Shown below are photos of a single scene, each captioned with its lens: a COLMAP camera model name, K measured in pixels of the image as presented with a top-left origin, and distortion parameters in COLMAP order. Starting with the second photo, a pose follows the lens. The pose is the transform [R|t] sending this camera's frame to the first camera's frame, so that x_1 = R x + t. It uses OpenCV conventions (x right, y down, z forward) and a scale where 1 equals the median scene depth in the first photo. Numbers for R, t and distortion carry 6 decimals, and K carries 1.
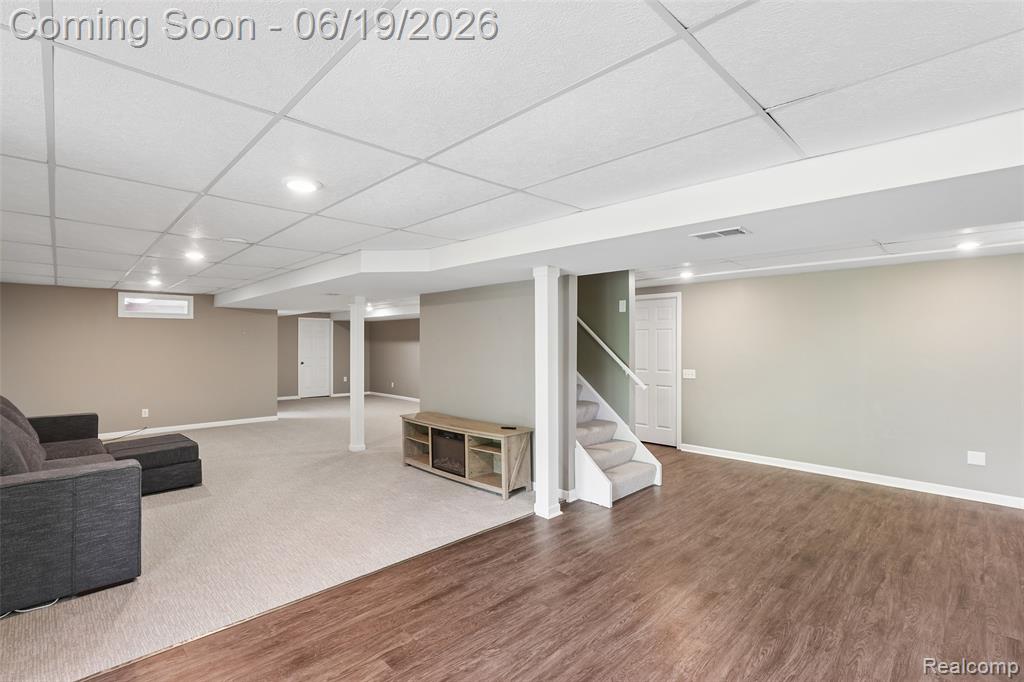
lens RADIAL K [[470.9, 0, 512.2], [0, 470.9, 340.3], [0, 0, 1]] dist [-0.005796, 0.001967]
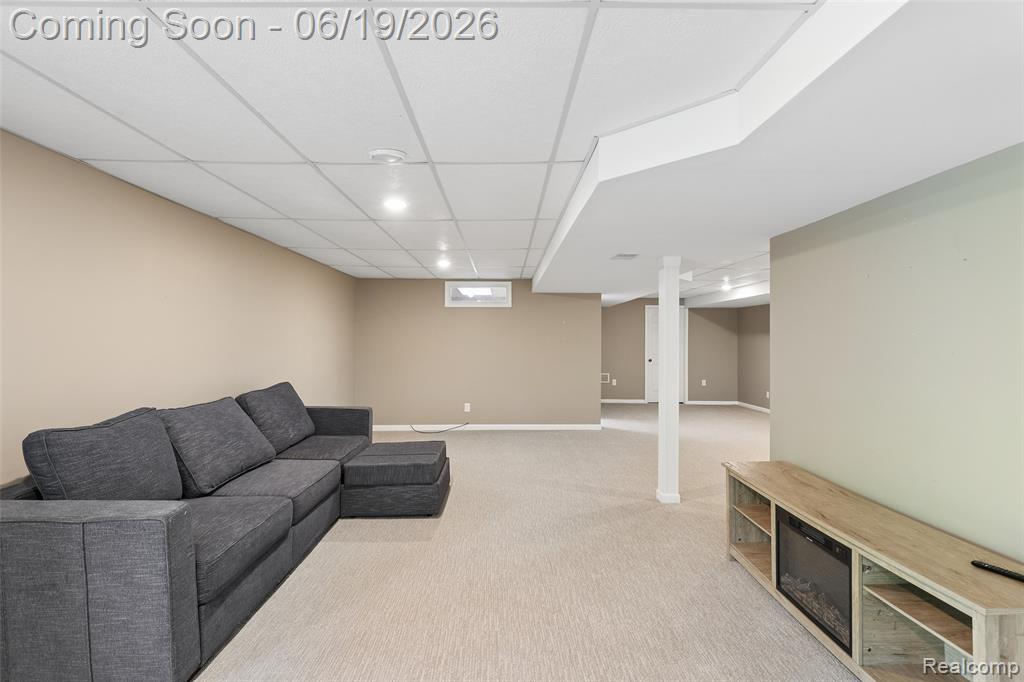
lens RADIAL K [[510.1, 0, 505.3], [0, 510.1, 338.2], [0, 0, 1]] dist [-0.036035, 0.001803]
pose [[0.720538, 0.002490, -0.693411, -0.017947], [-0.000677, 0.999996, 0.002888, 0.016932], [0.693415, -0.001611, 0.720537, 0.442941]]
